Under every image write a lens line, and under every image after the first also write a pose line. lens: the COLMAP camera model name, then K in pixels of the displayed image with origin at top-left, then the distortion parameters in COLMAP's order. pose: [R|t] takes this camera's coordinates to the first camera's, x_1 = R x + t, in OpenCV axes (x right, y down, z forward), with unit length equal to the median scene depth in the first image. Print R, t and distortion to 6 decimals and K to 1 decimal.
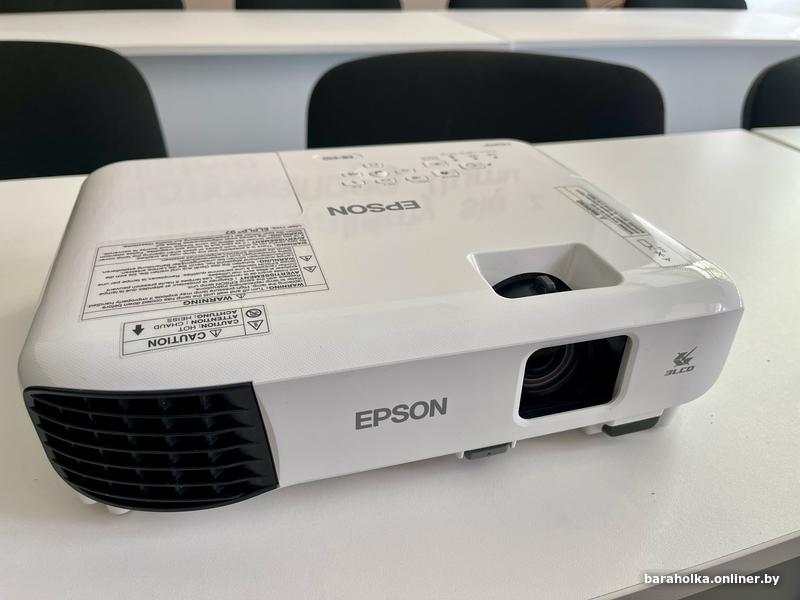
lens RADIAL K [[606.8, 0, 400.8], [0, 606.8, 300.2], [0, 0, 1]] dist [-0.001712, -0.021472]
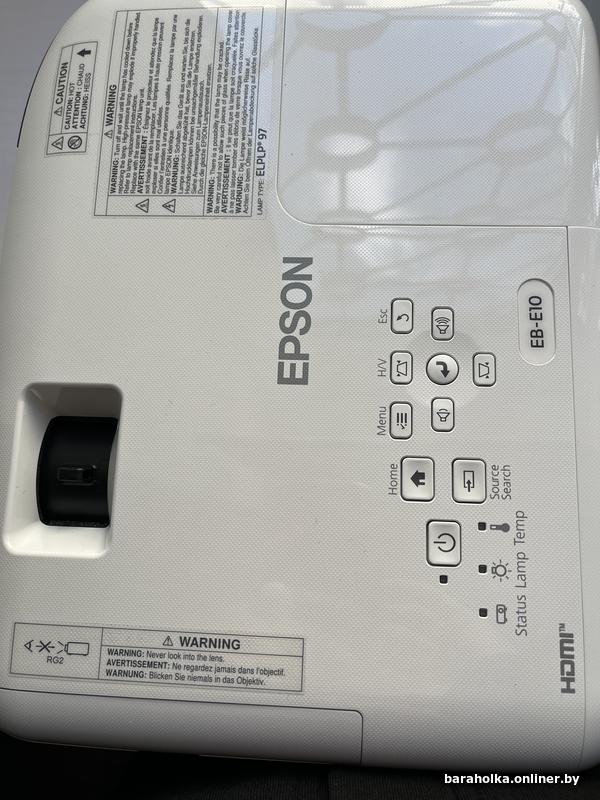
lens RADIAL K [[606.8, 0, 300.8], [0, 606.8, 400.7], [0, 0, 1]] dist [-0.001712, -0.021472]
pose [[-0.323957, 0.928870, -0.179586, 0.193962], [-0.463326, 0.009732, 0.886134, -0.904857], [0.824852, 0.370277, 0.427217, 0.874314]]
